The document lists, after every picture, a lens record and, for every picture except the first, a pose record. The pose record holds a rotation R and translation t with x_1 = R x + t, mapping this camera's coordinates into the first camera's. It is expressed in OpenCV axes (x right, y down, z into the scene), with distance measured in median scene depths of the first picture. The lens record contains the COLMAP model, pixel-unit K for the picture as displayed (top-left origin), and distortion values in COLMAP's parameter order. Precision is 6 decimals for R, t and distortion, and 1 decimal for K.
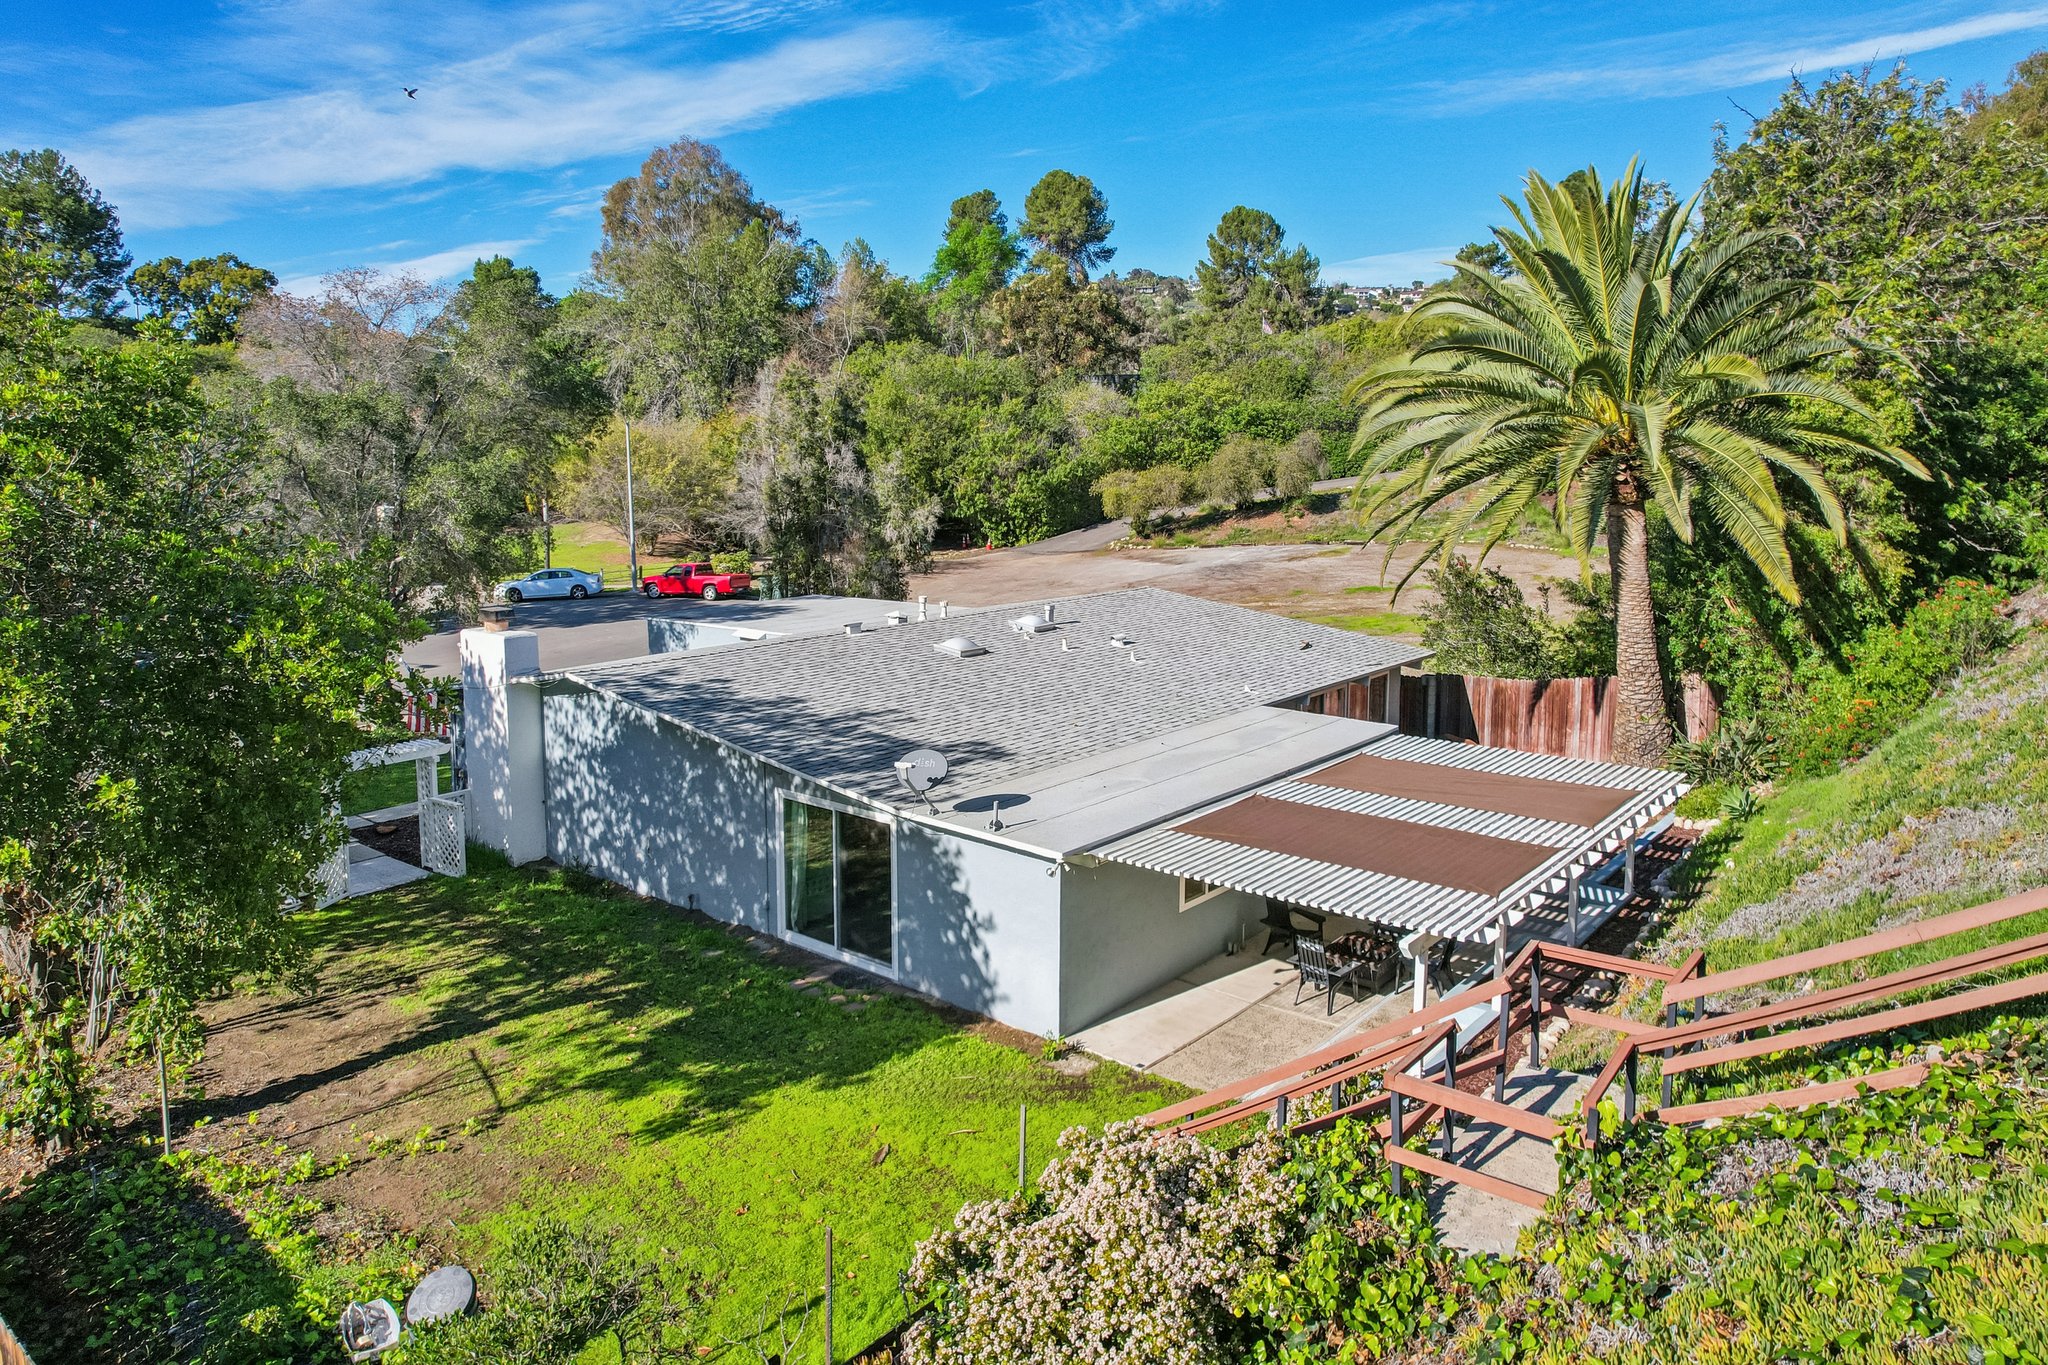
lens RADIAL K [[1324.9, 0, 1022.7], [0, 1324.9, 649.6], [0, 0, 1]] dist [-0.066474, 0.052391]
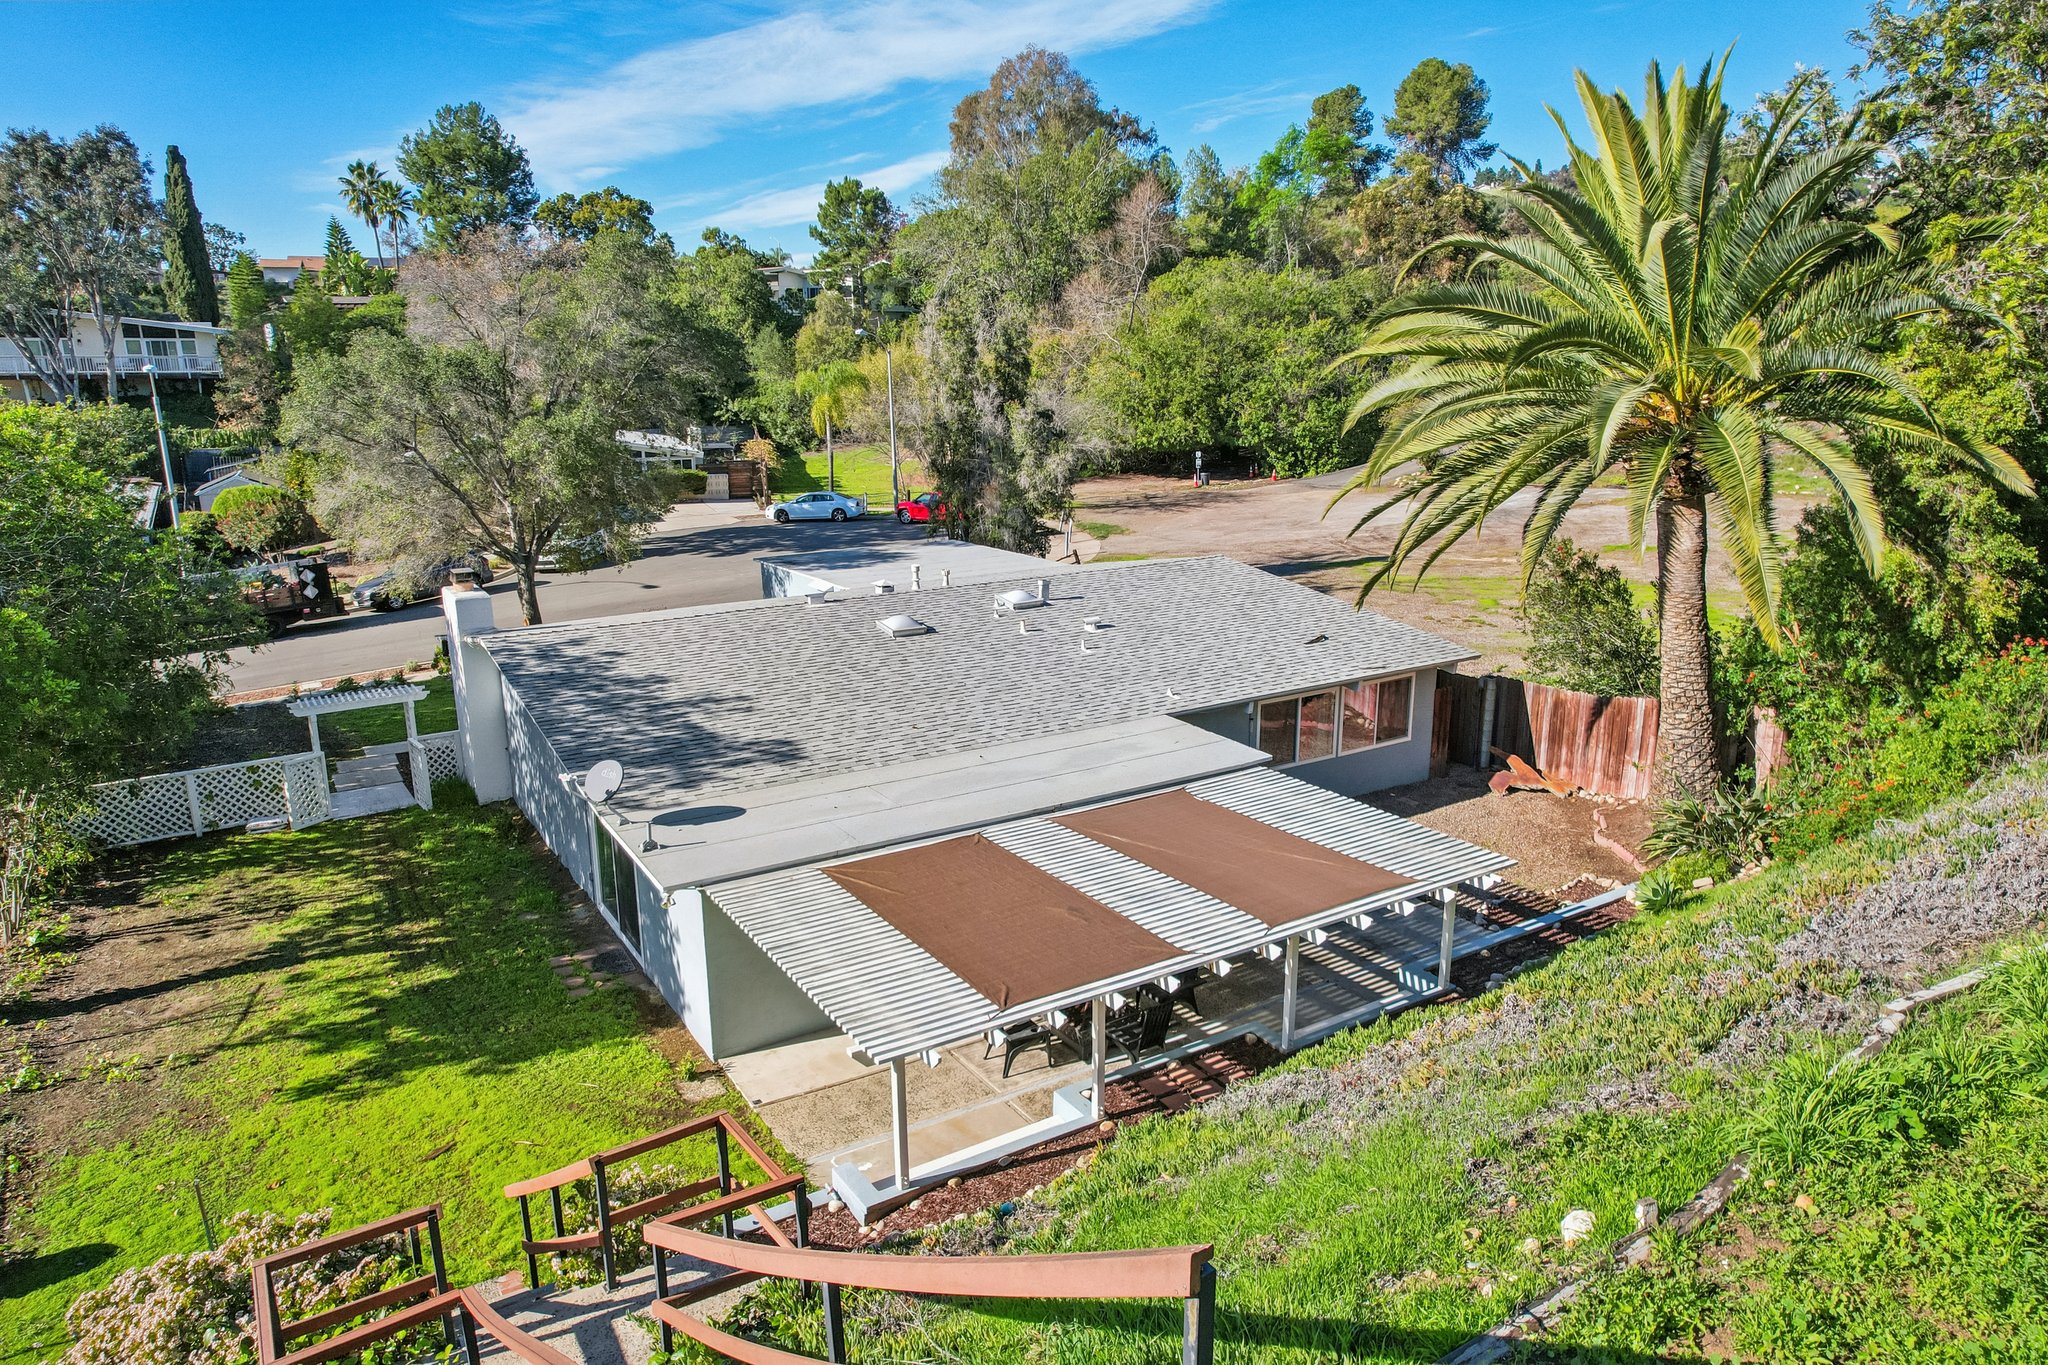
lens RADIAL K [[1277.9, 0, 1024.0], [0, 1277.9, 740.4], [0, 0, 1]] dist [-0.039275, -0.003961]
pose [[0.952194, 0.088016, -0.292542, 0.264964], [-0.045678, 0.987851, 0.148537, -0.050520], [0.302061, -0.128073, 0.944646, 0.097032]]
